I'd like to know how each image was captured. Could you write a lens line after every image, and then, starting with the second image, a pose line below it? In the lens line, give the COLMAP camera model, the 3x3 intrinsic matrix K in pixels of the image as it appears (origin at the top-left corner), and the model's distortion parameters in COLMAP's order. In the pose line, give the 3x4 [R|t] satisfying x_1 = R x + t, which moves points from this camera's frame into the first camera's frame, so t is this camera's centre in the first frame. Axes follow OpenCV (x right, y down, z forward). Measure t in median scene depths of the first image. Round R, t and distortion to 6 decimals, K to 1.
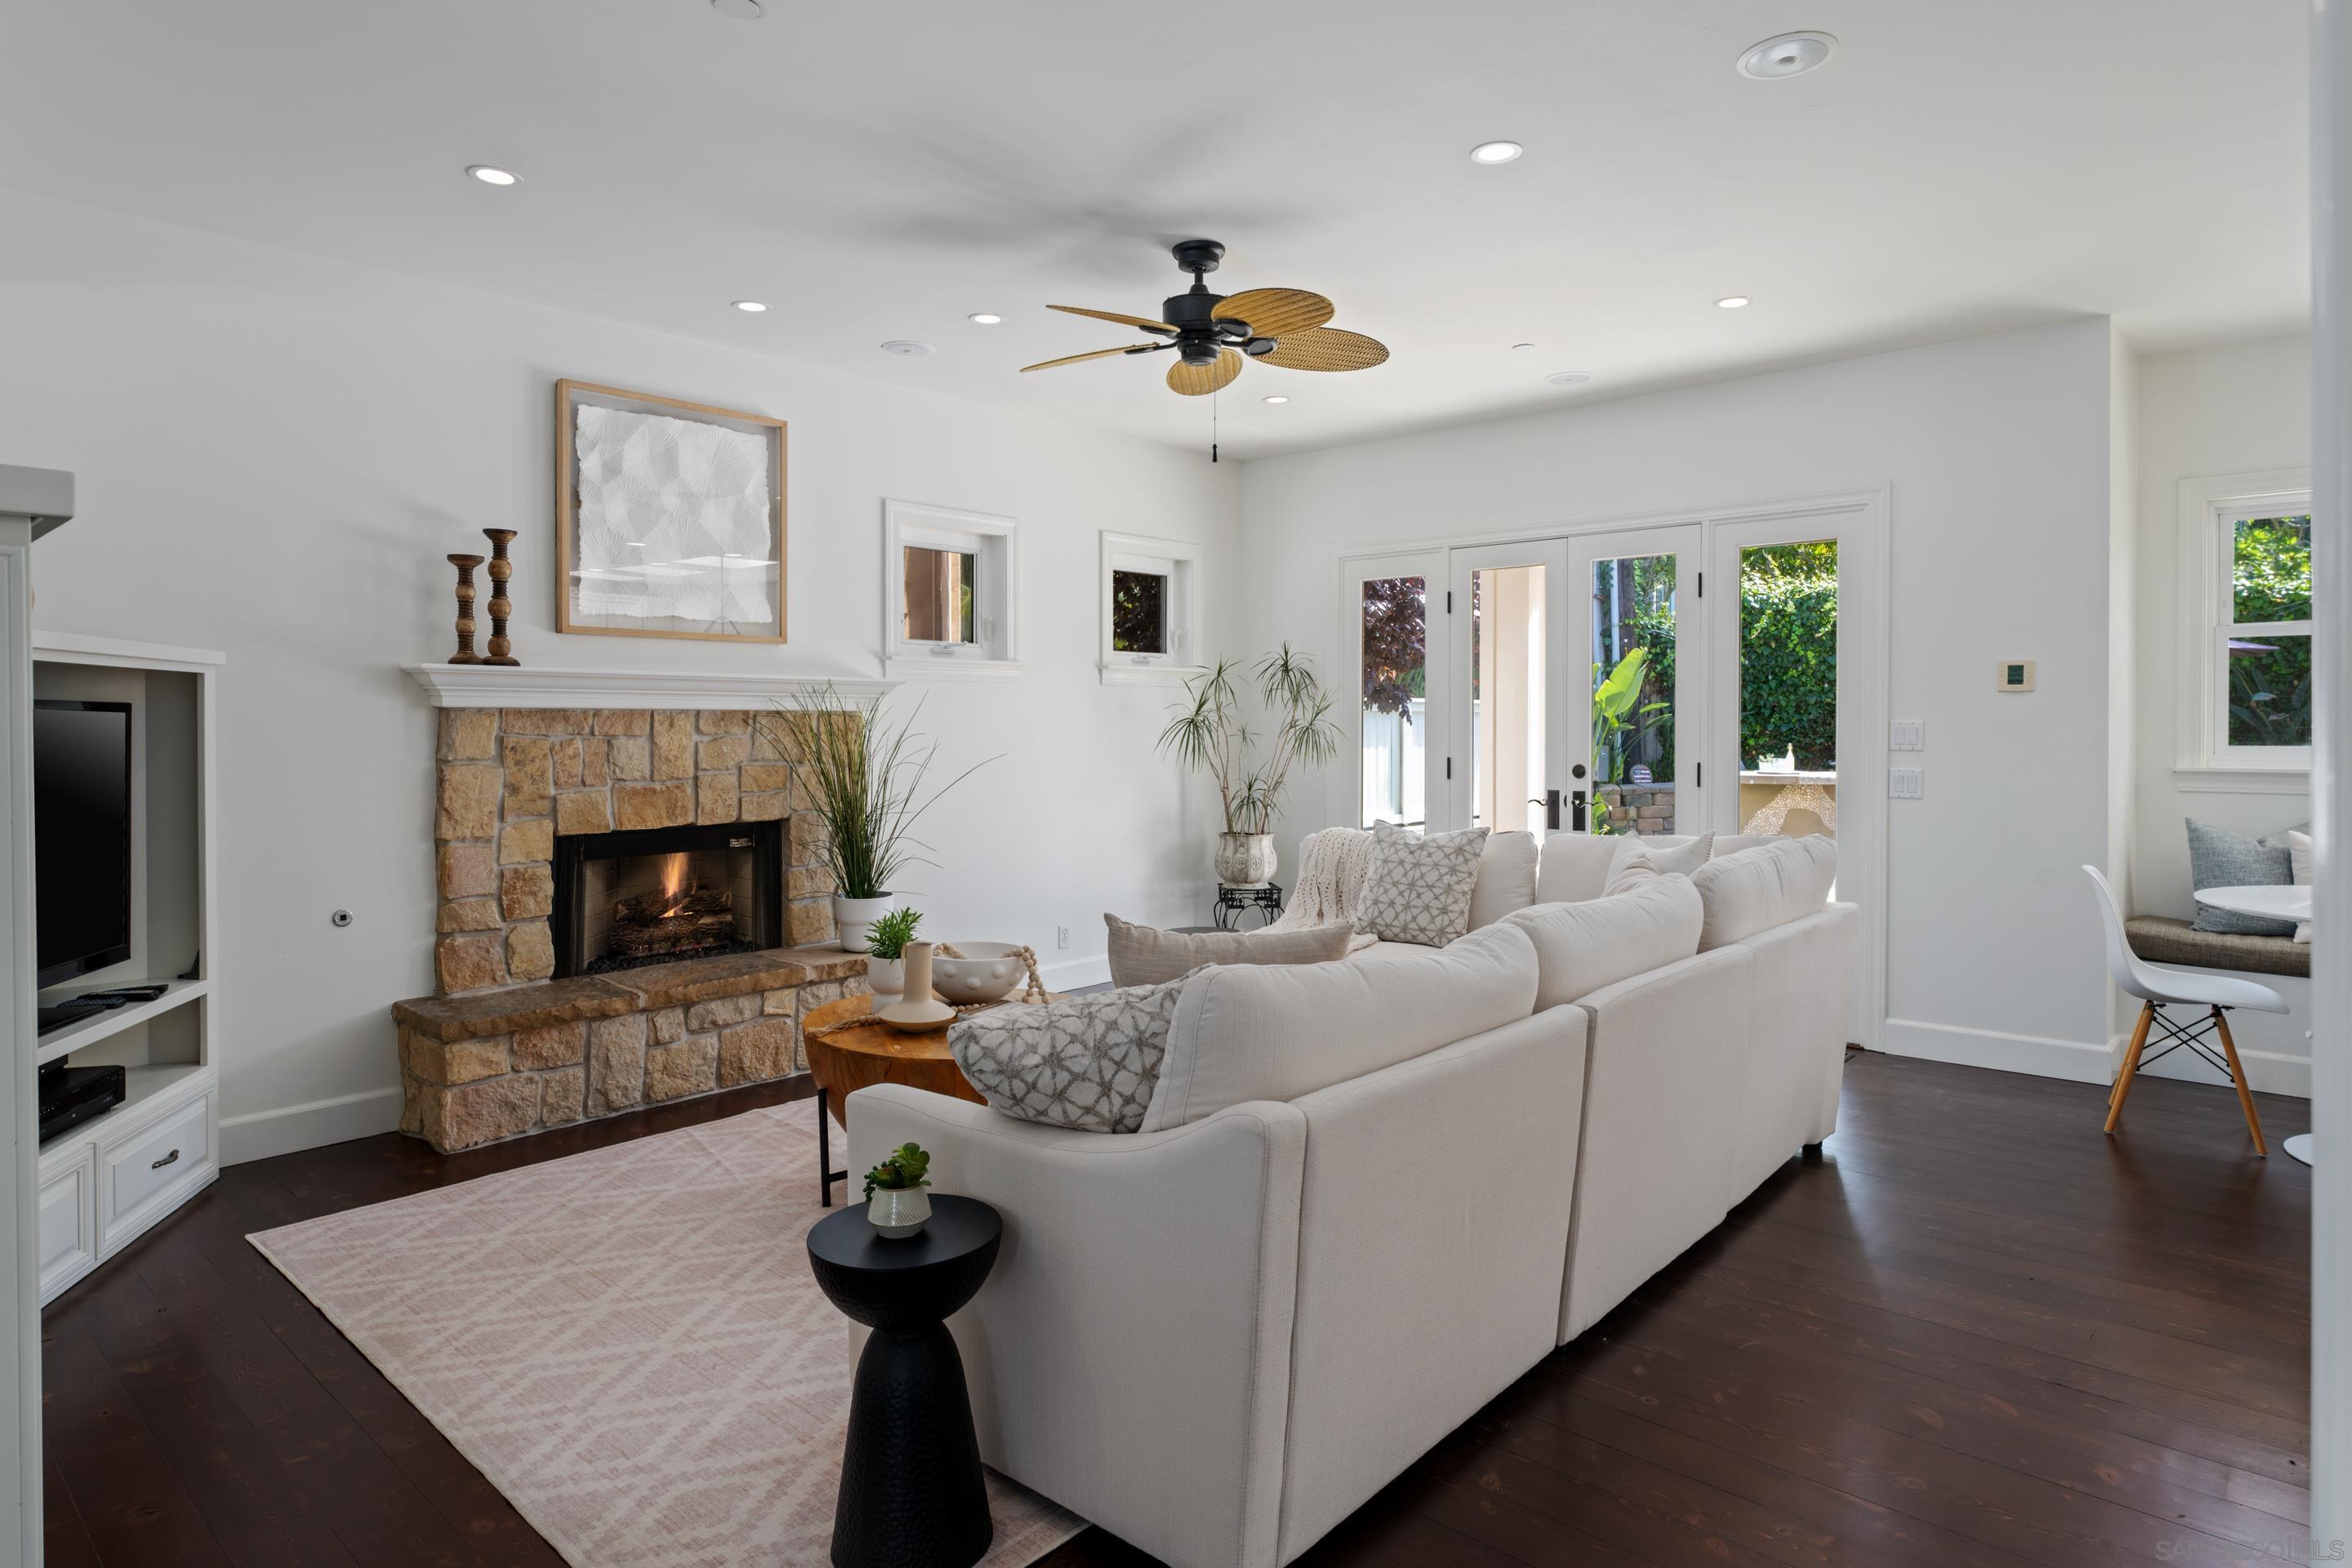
lens RADIAL K [[1280.5, 0, 1203.3], [0, 1280.5, 732.0], [0, 0, 1]] dist [-0.004183, -0.001472]
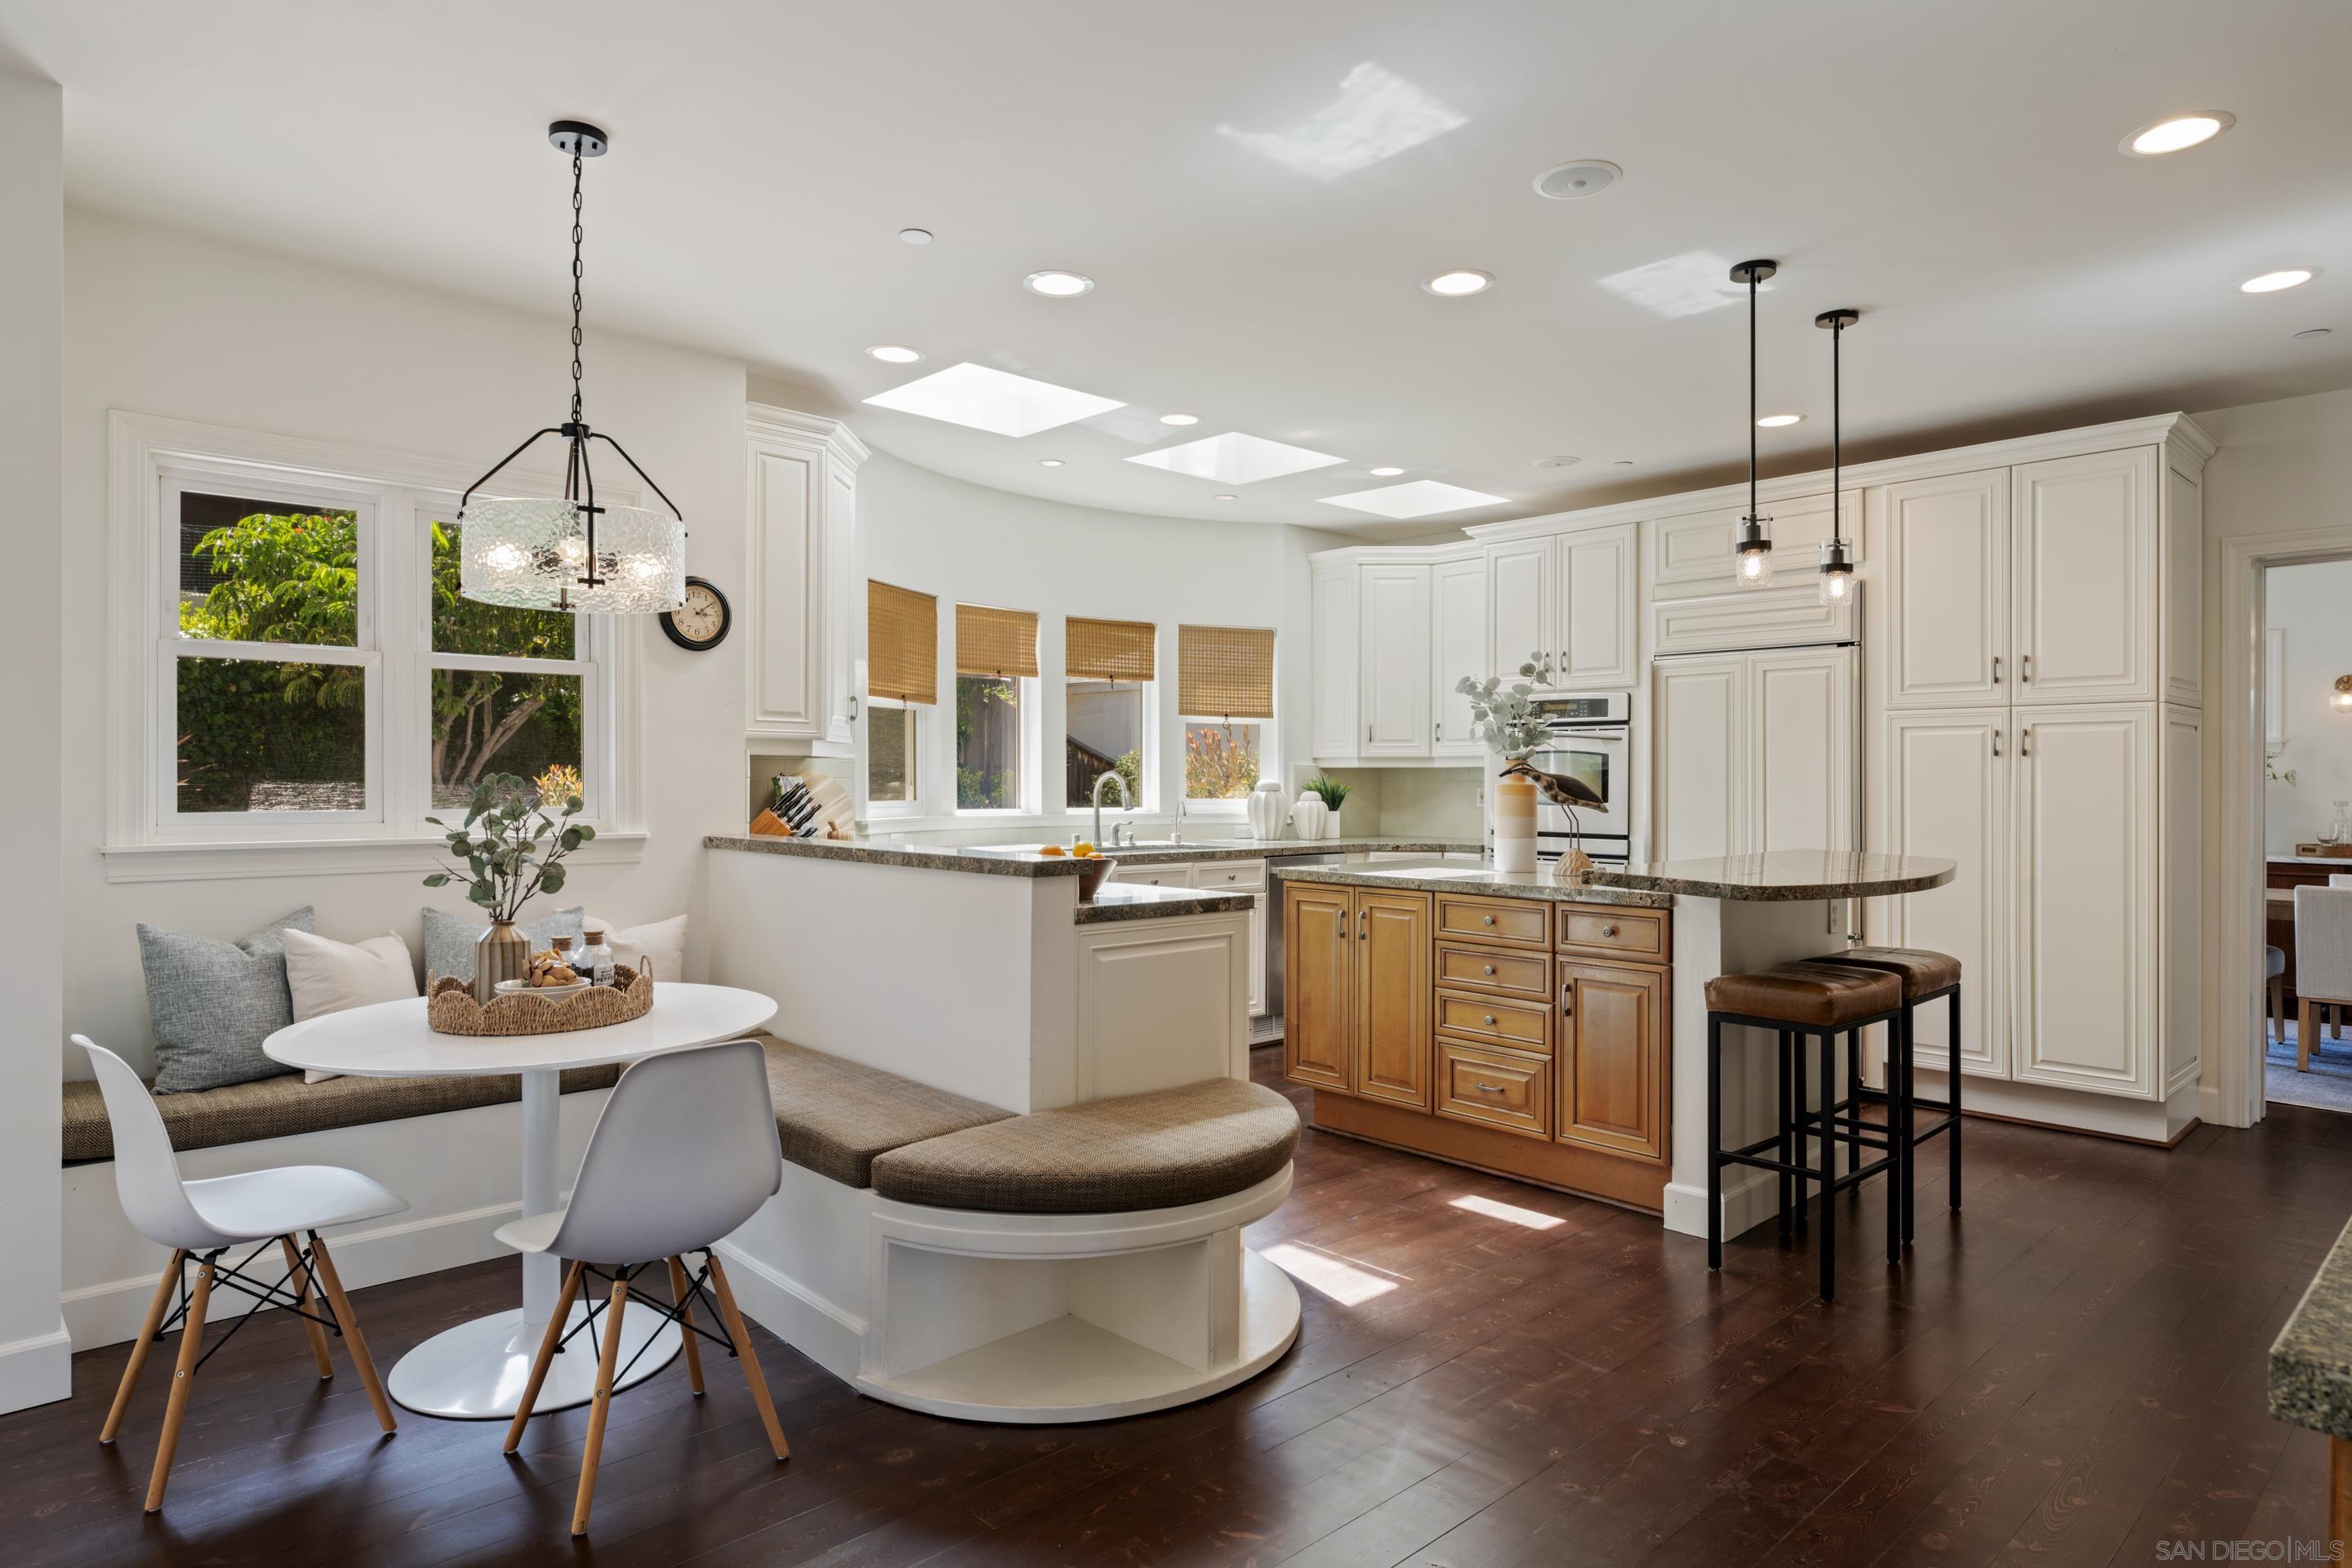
lens RADIAL K [[1336.6, 0, 1171.8], [0, 1336.6, 780.5], [0, 0, 1]] dist [-0.005714, 0.000974]
pose [[0.076451, 0.001061, 0.997073, 0.131217], [0.003464, 0.999993, -0.001330, -0.004050], [-0.997067, 0.003556, 0.076447, 0.429906]]
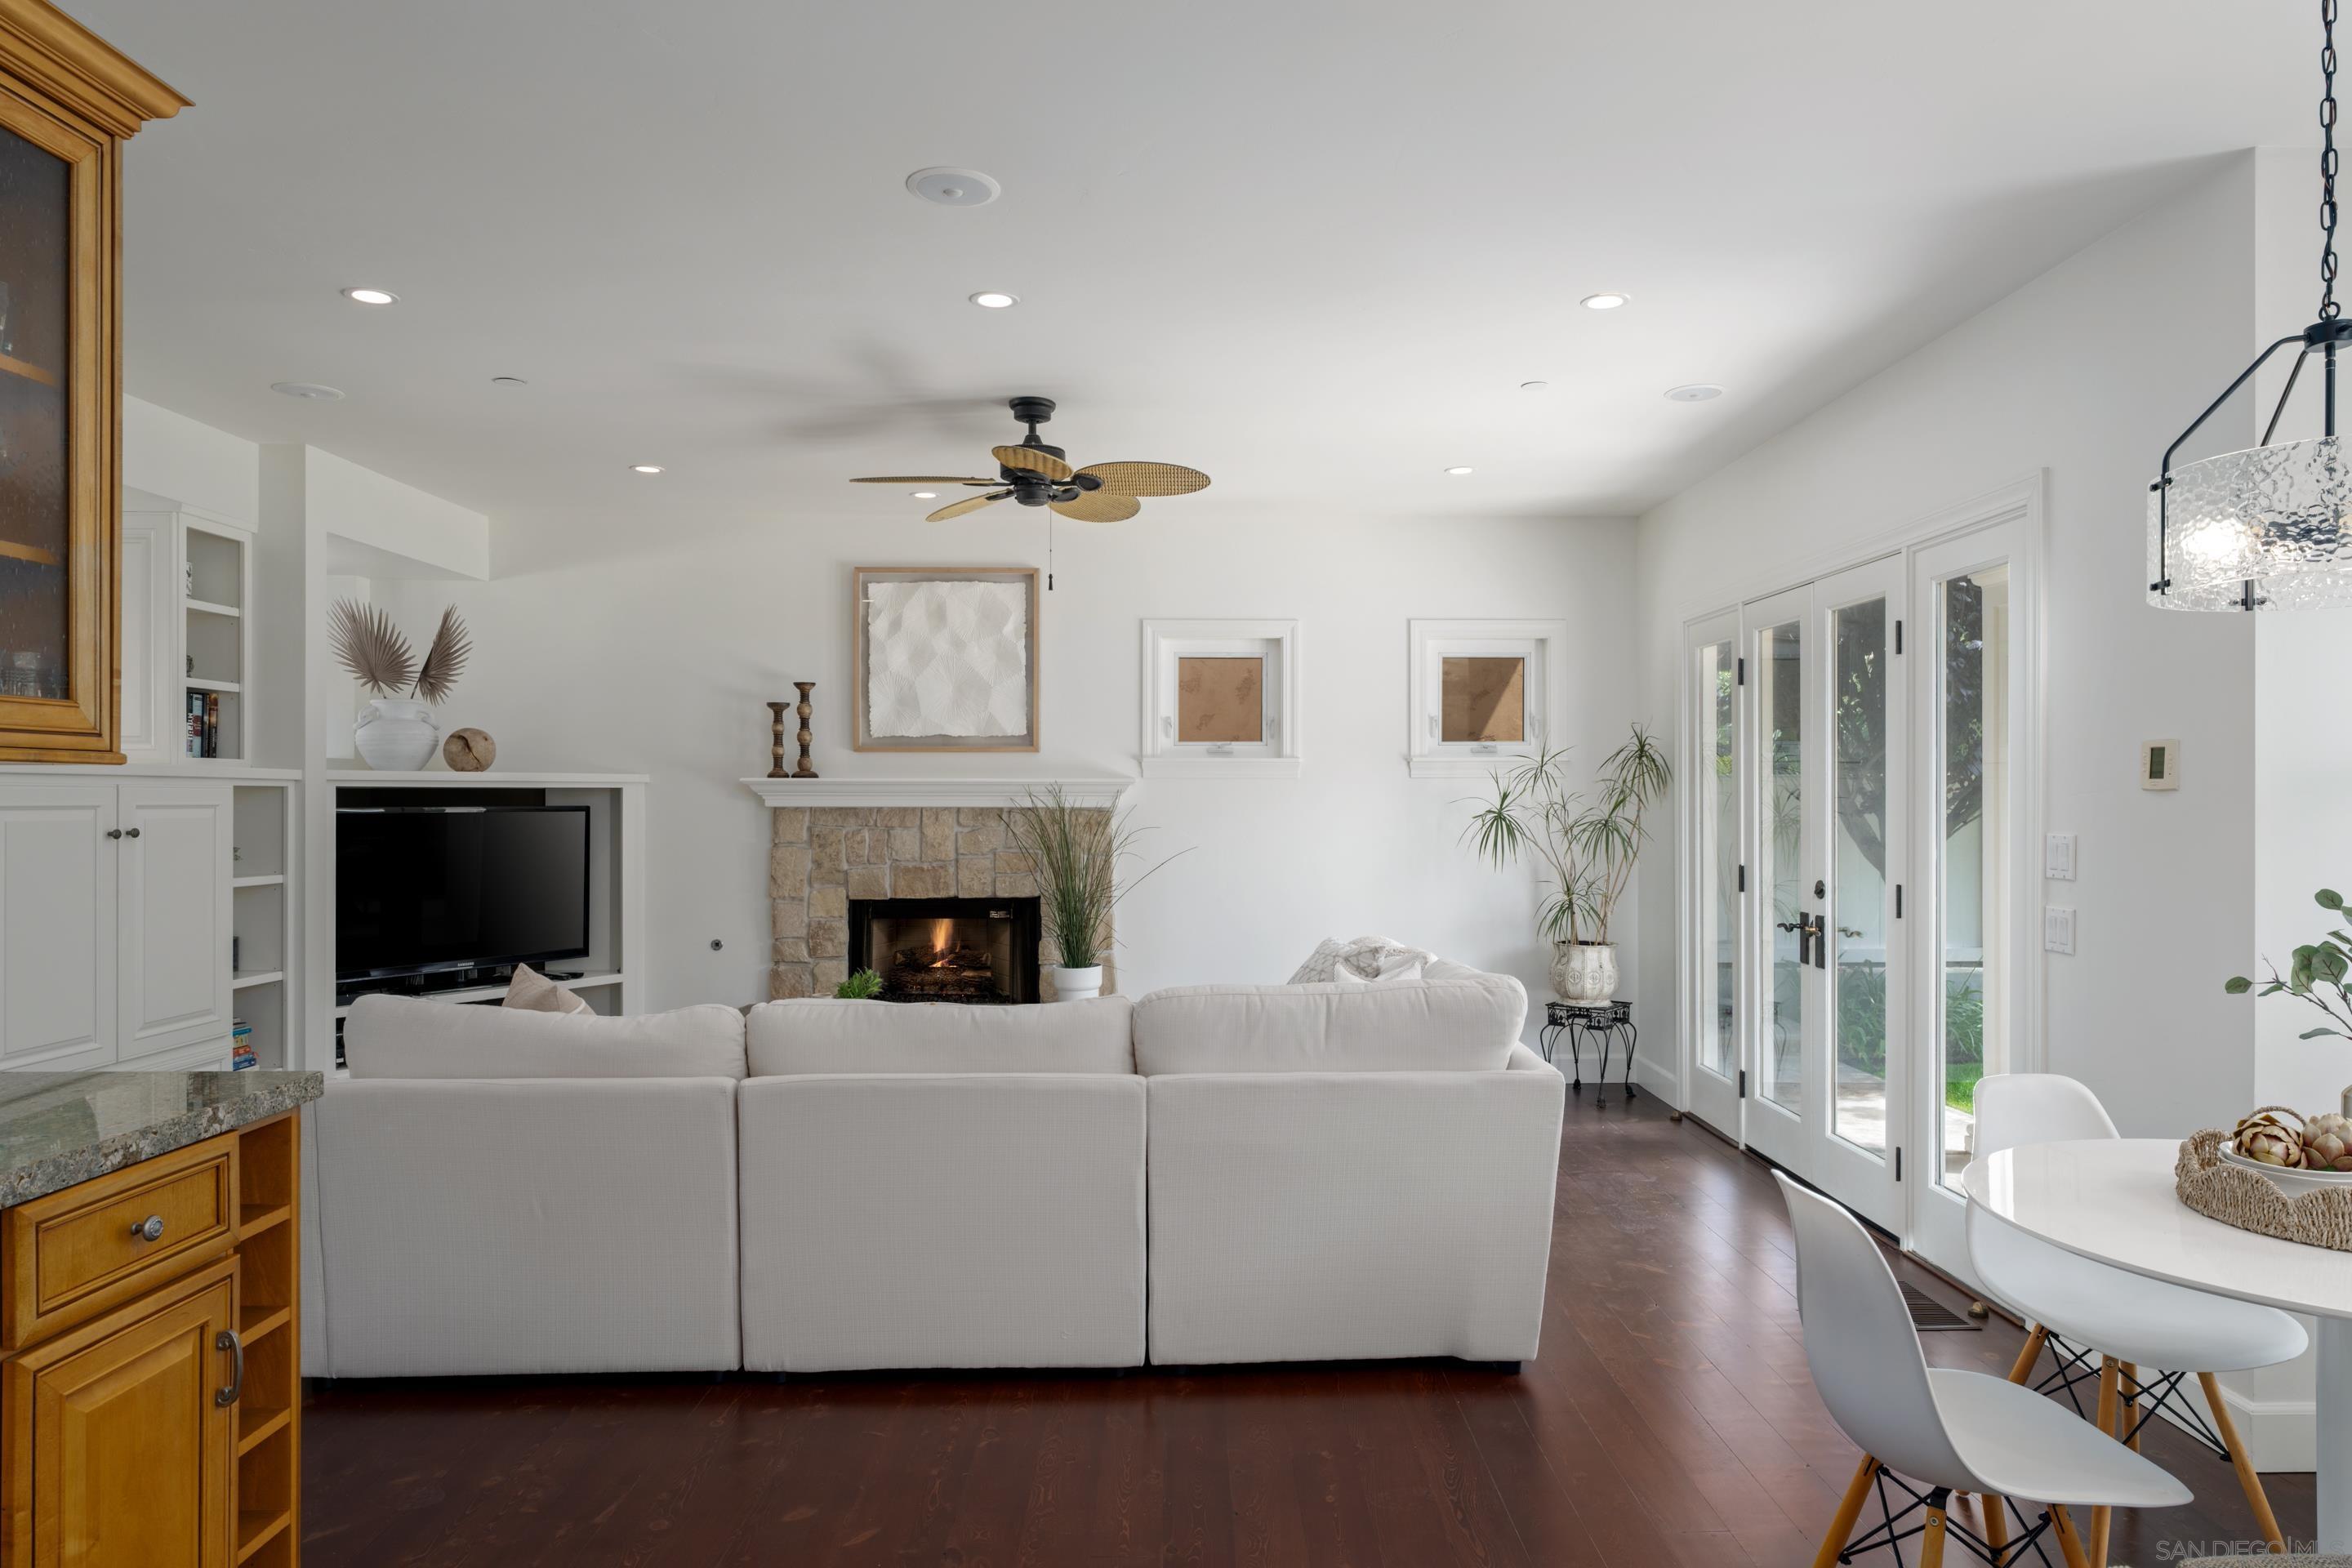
lens RADIAL K [[1430.4, 0, 1214.7], [0, 1430.4, 798.7], [0, 0, 1]] dist [-0.001306, 0.001821]
pose [[0.692765, 0.001368, -0.721162, 0.817564], [-0.006580, 0.999969, -0.004424, -0.021442], [0.721133, 0.007810, 0.692753, 0.199273]]
